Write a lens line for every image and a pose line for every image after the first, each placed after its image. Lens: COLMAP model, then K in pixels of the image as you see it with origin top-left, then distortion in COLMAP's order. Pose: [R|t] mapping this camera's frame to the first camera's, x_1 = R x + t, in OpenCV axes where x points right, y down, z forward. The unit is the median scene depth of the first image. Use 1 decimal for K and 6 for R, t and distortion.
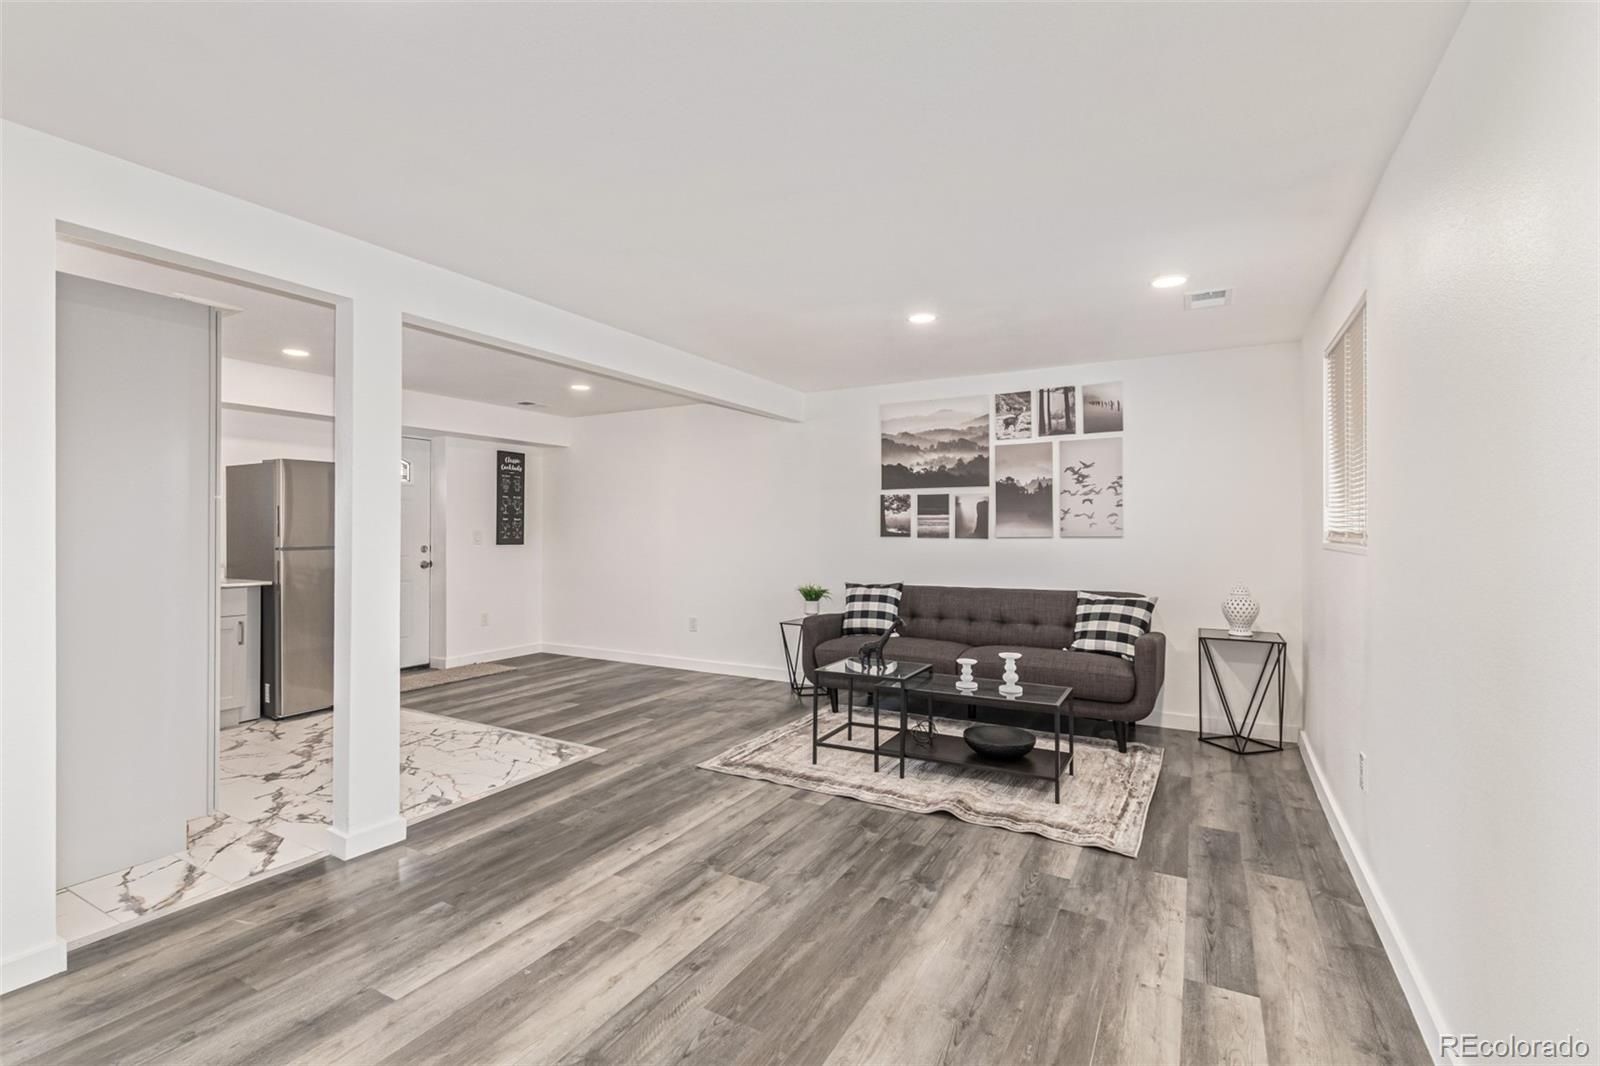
lens RADIAL K [[726.6, 0, 794.9], [0, 726.6, 530.4], [0, 0, 1]] dist [0.001462, -0.001356]
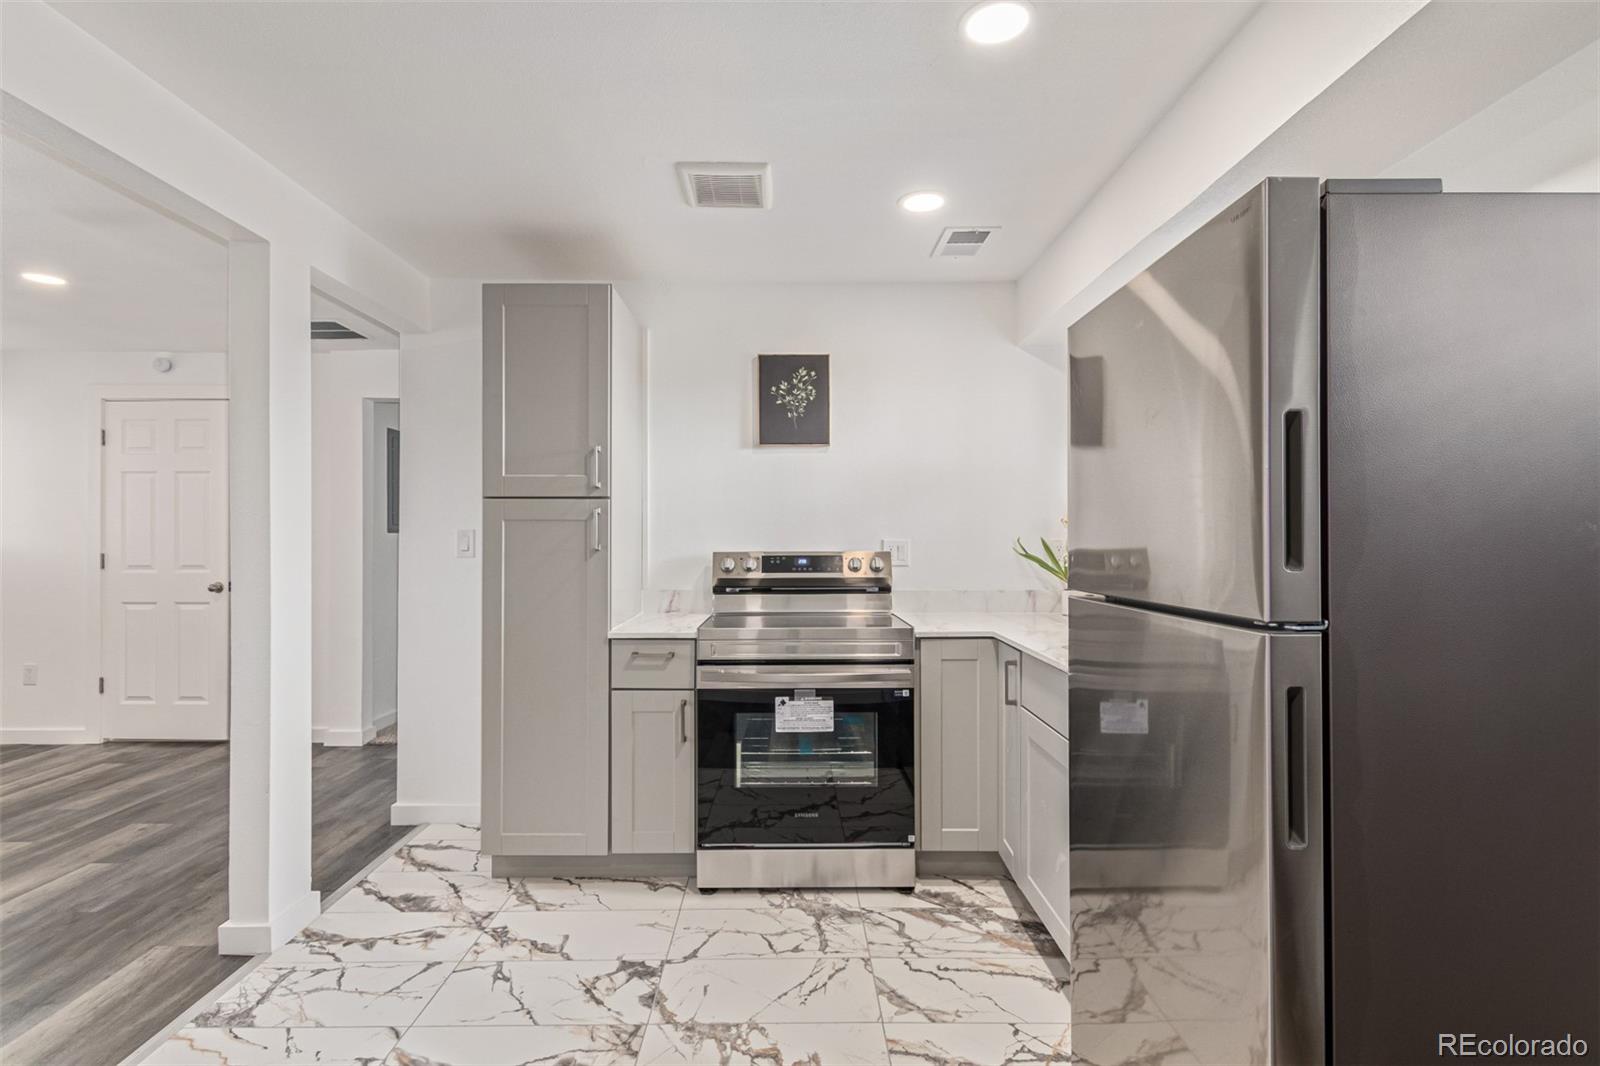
lens RADIAL K [[773.5, 0, 790.2], [0, 773.5, 533.1], [0, 0, 1]] dist [0.007296, 0.000703]
pose [[-0.870954, -0.003178, -0.491354, -0.564028], [-0.001427, 0.999991, -0.003938, -0.000944], [0.491363, -0.002729, -0.870951, 1.712471]]
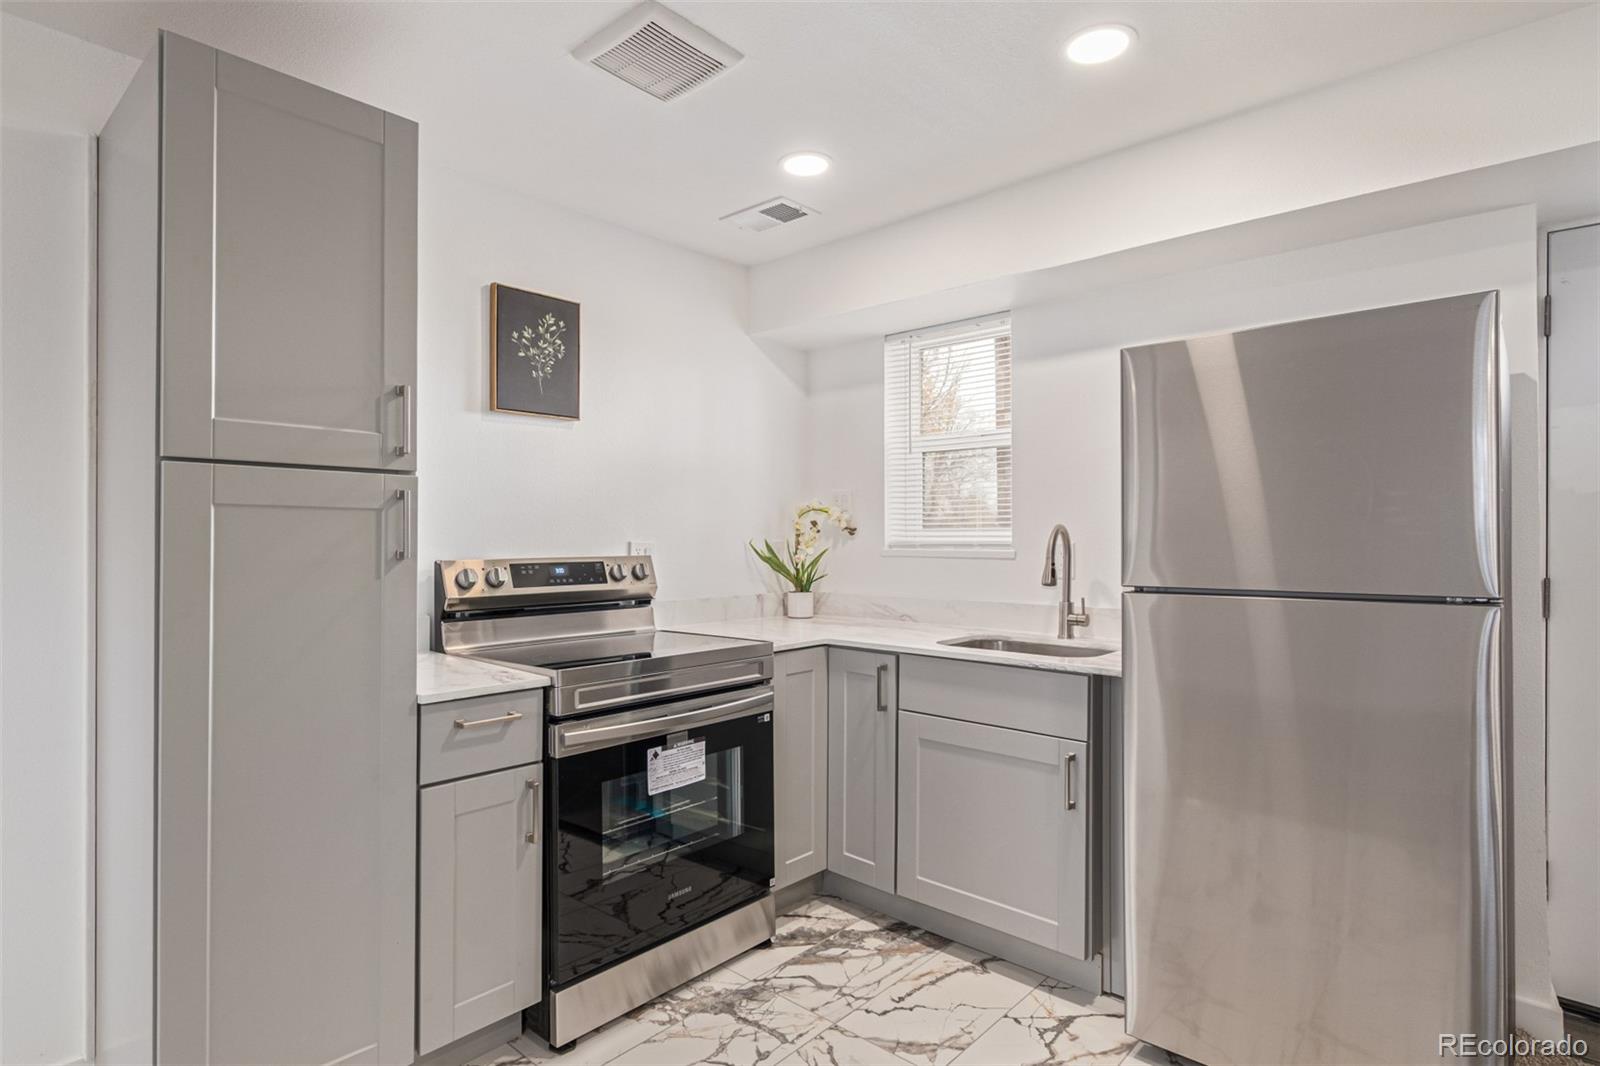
lens RADIAL K [[831.8, 0, 797.0], [0, 831.8, 533.1], [0, 0, 1]] dist [-0.004533, 0.000461]
pose [[-0.226571, -0.007937, -0.973962, -0.339502], [-0.000579, 0.999968, -0.008014, 0.001396], [0.973994, -0.001252, -0.226569, 1.273979]]
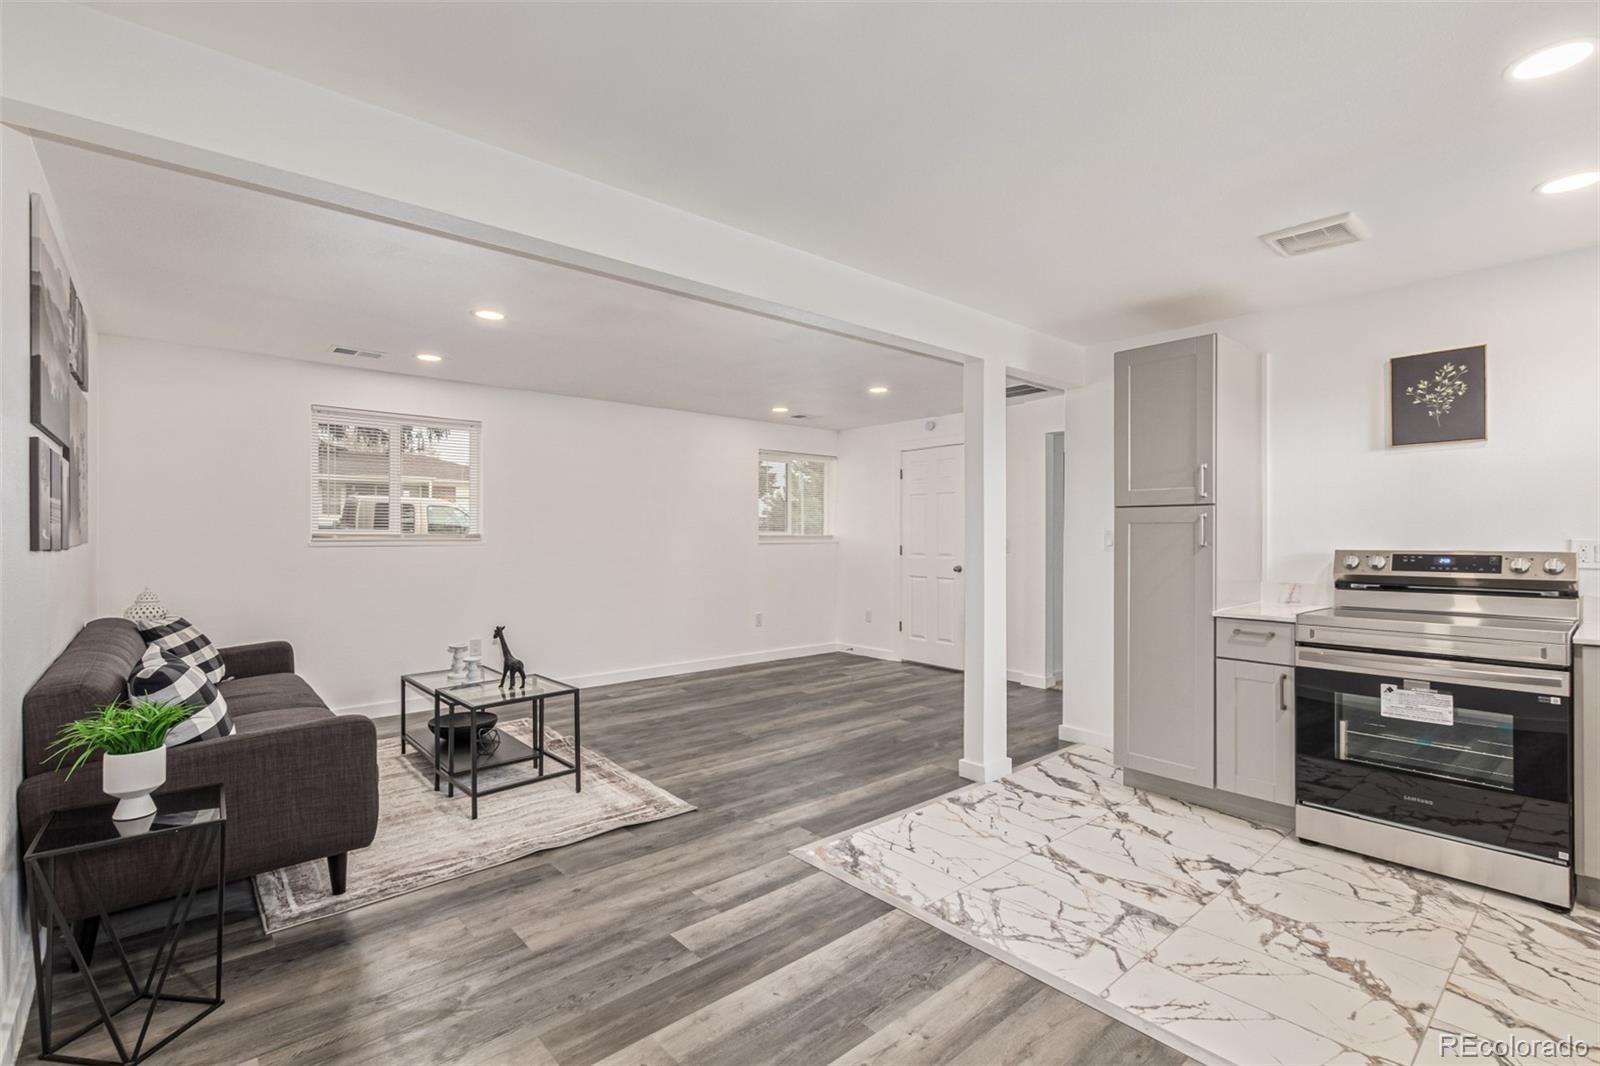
lens RADIAL K [[726.6, 0, 788.9], [0, 726.6, 533.5], [0, 0, 1]] dist [0.001462, -0.001356]
pose [[-0.938864, -0.002146, 0.344283, -0.600971], [-0.002792, 0.999995, -0.001380, 0.000370], [-0.344278, -0.002257, -0.938865, 1.998007]]
